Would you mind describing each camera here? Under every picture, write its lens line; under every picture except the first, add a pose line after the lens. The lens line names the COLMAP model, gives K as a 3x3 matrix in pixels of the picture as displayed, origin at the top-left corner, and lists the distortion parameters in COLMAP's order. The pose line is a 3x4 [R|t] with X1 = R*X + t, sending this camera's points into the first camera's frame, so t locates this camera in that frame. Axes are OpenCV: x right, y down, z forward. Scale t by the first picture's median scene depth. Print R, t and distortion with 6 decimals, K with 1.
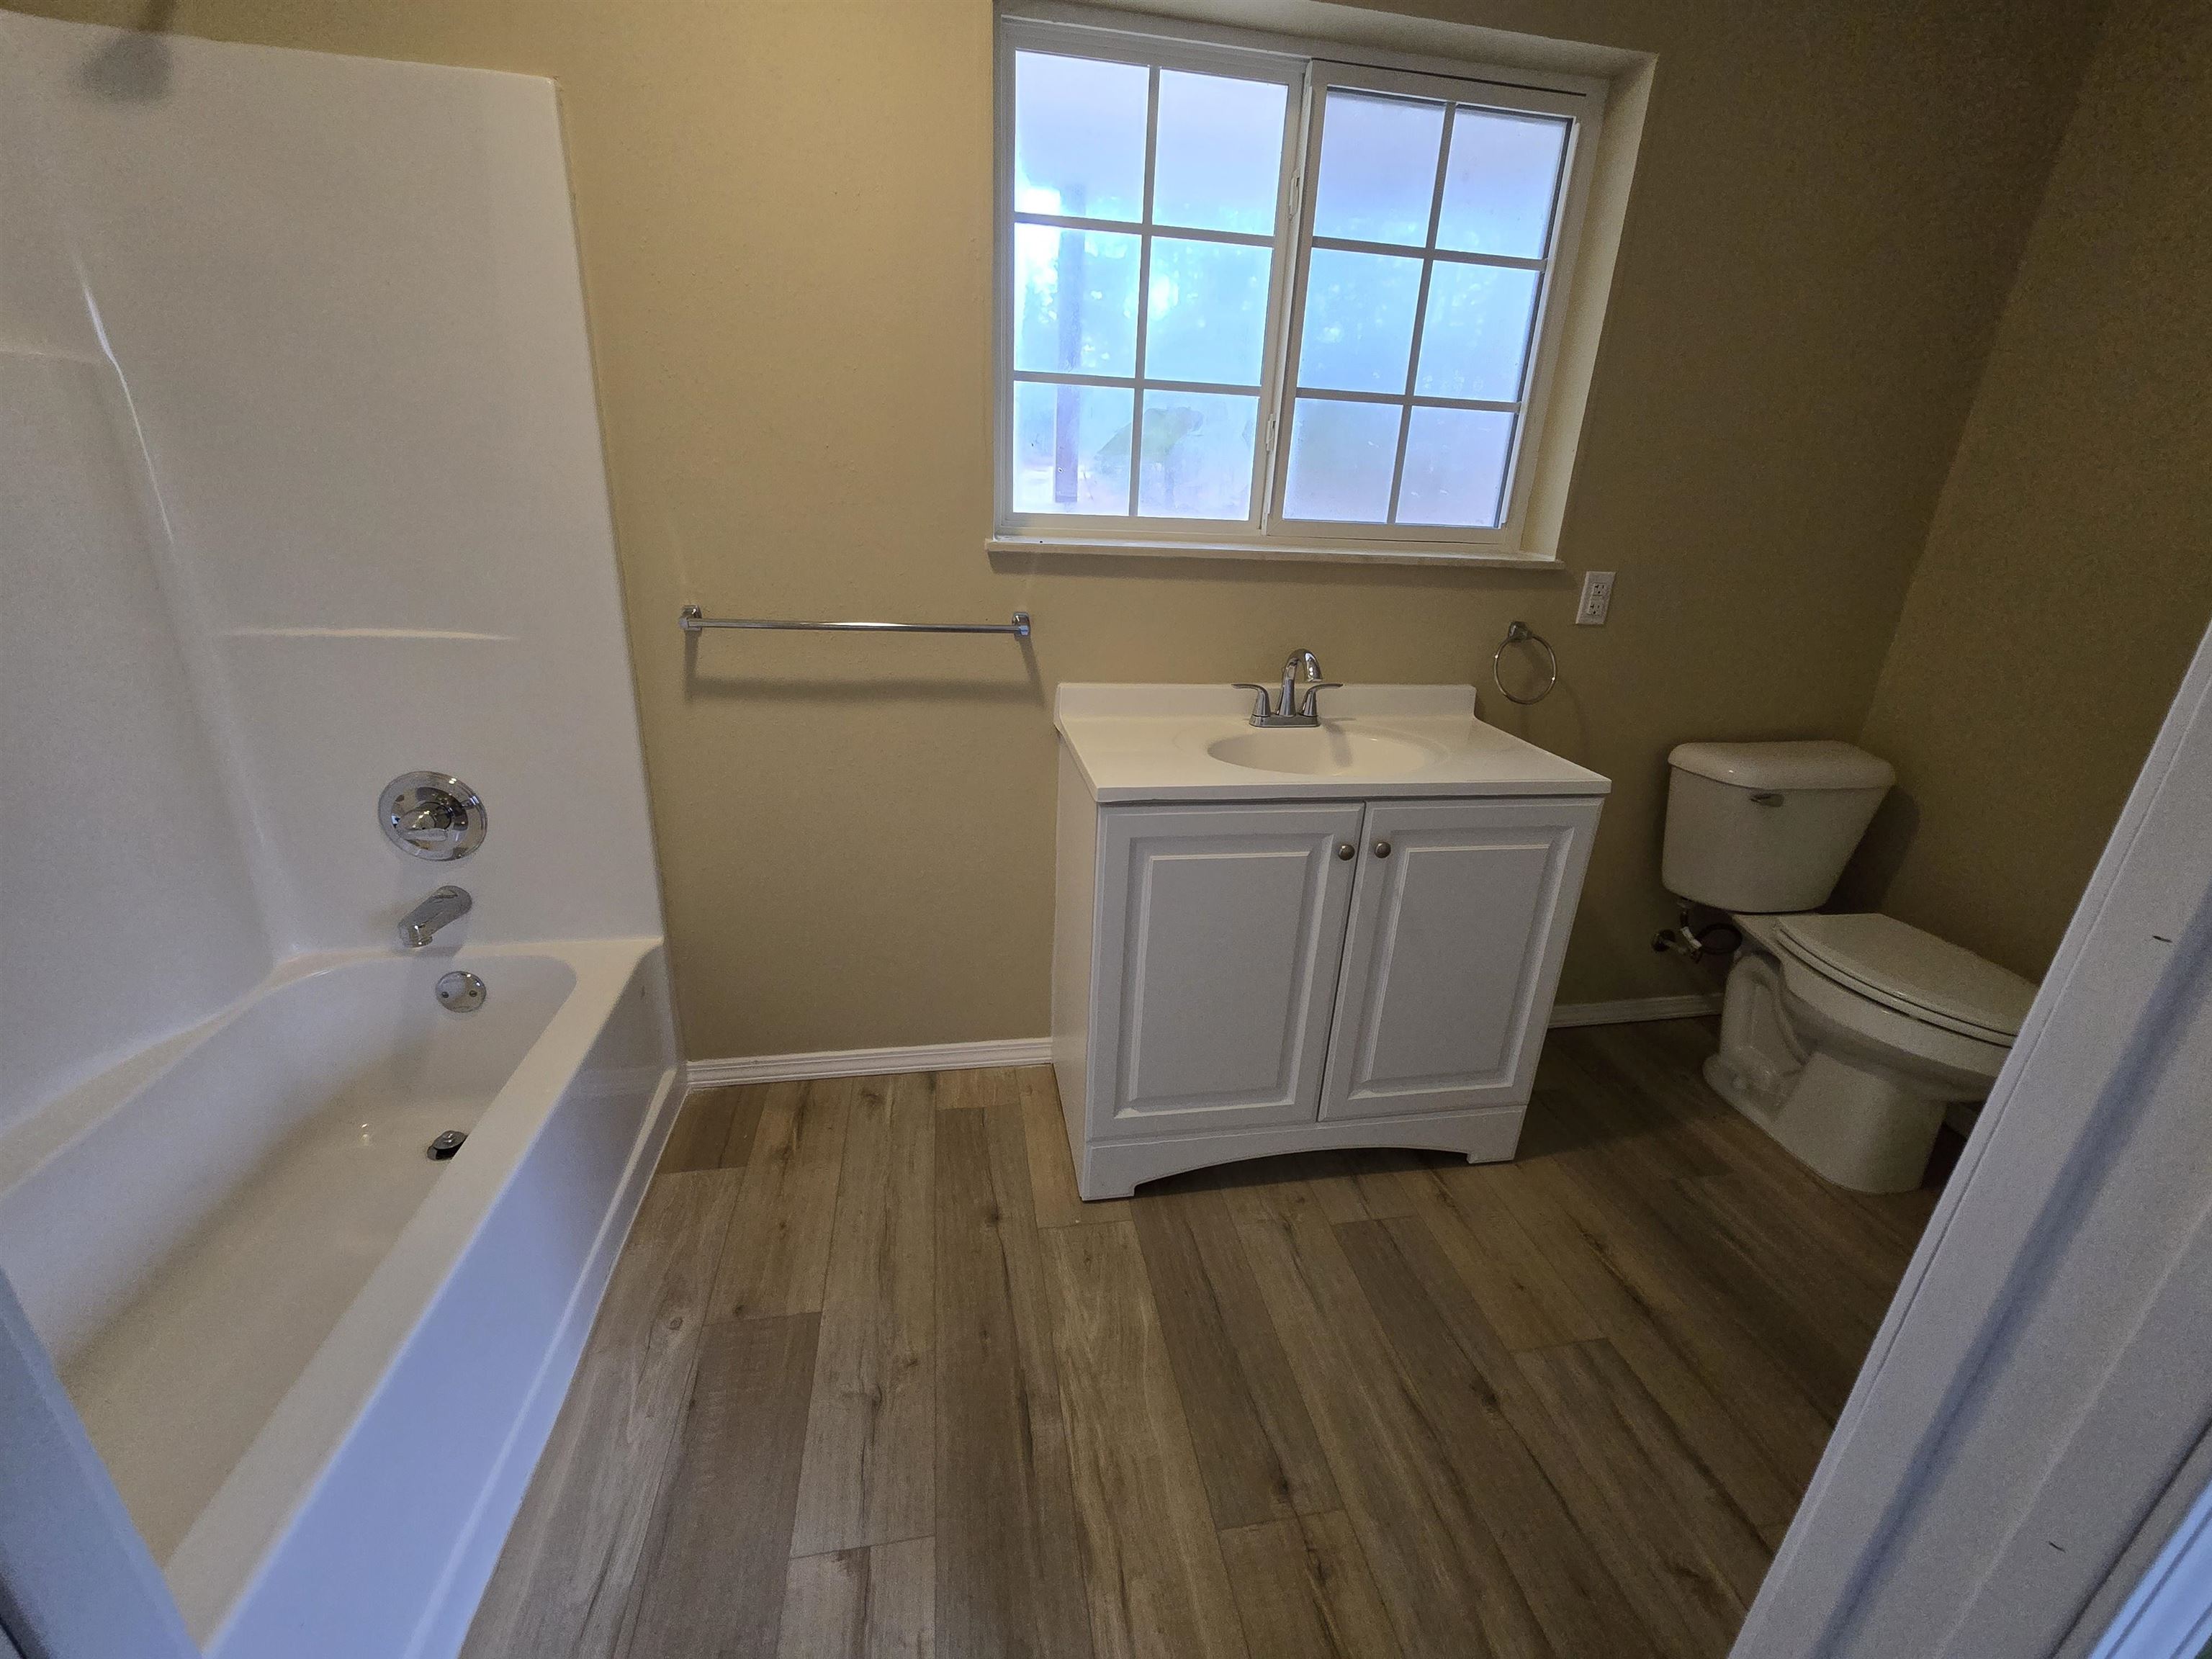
lens RADIAL K [[906.9, 0, 1099.8], [0, 906.9, 825.3], [0, 0, 1]] dist [-0.000856, 0.001557]
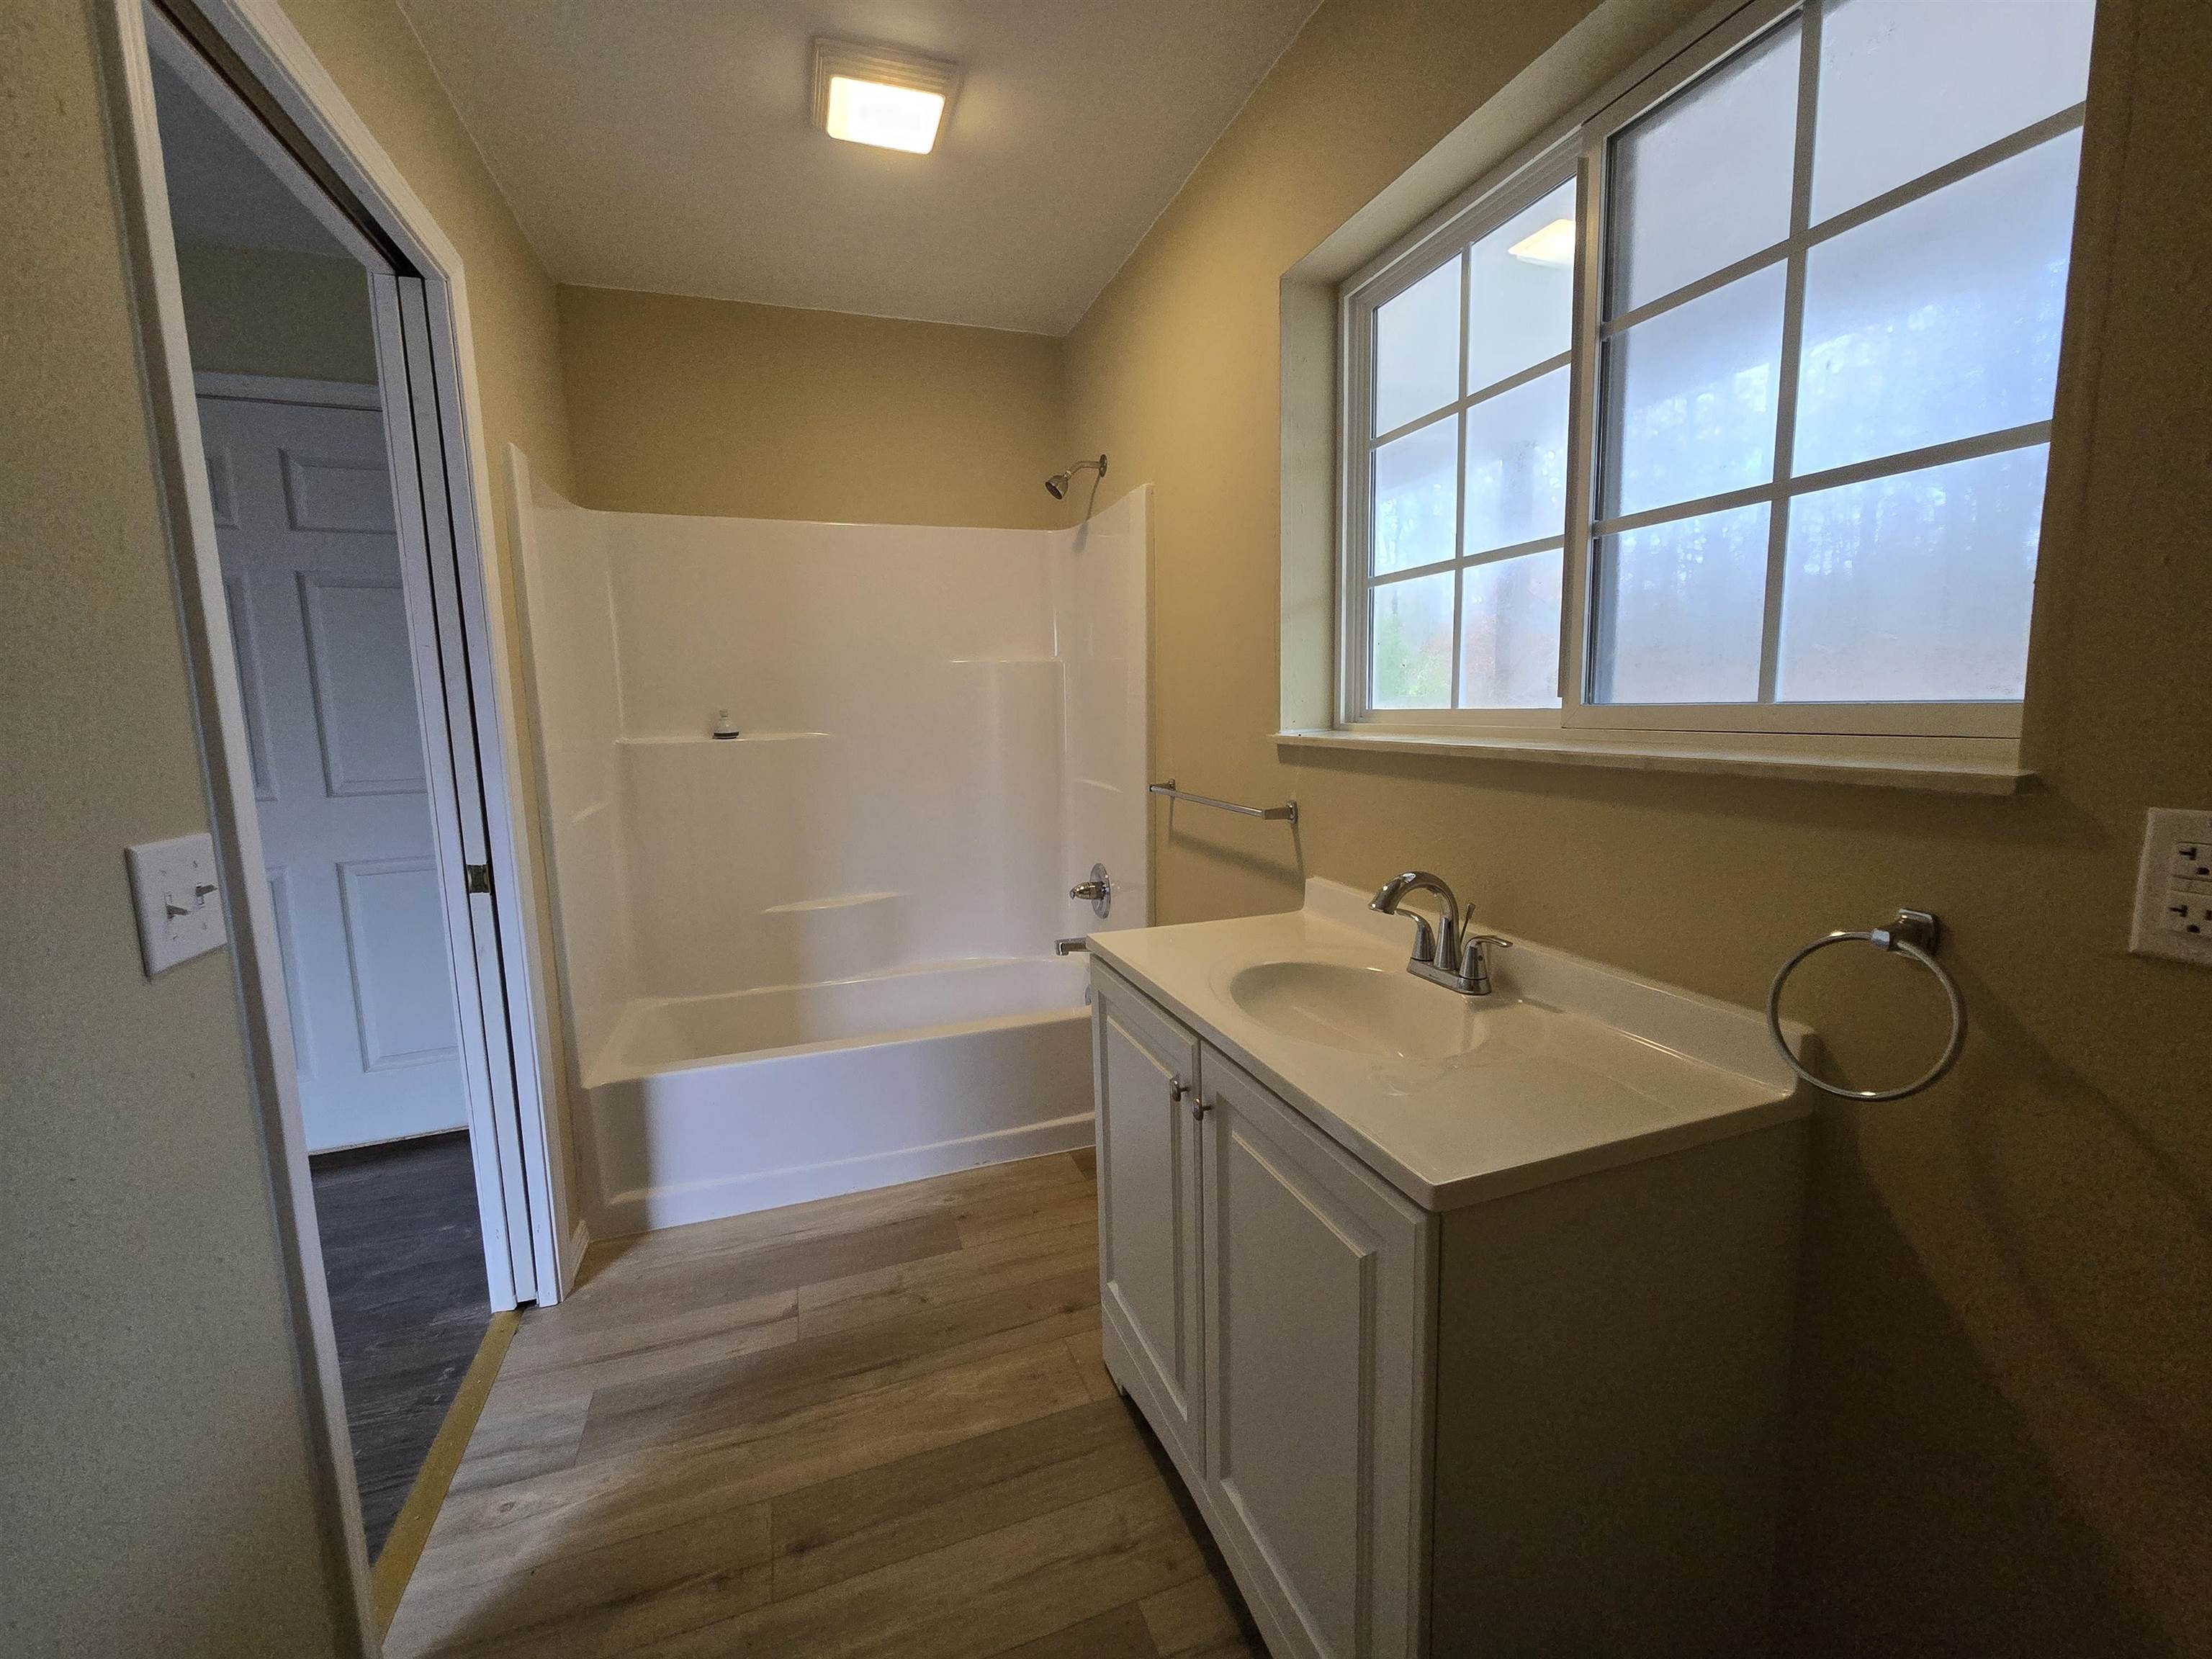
lens RADIAL K [[906.9, 0, 1106.4], [0, 906.9, 826.1], [0, 0, 1]] dist [-0.000856, 0.001557]
pose [[0.171681, 0.087823, -0.981230, 0.963163], [-0.322321, 0.946207, 0.028293, -0.181221], [0.930932, 0.311414, 0.190753, 0.664255]]
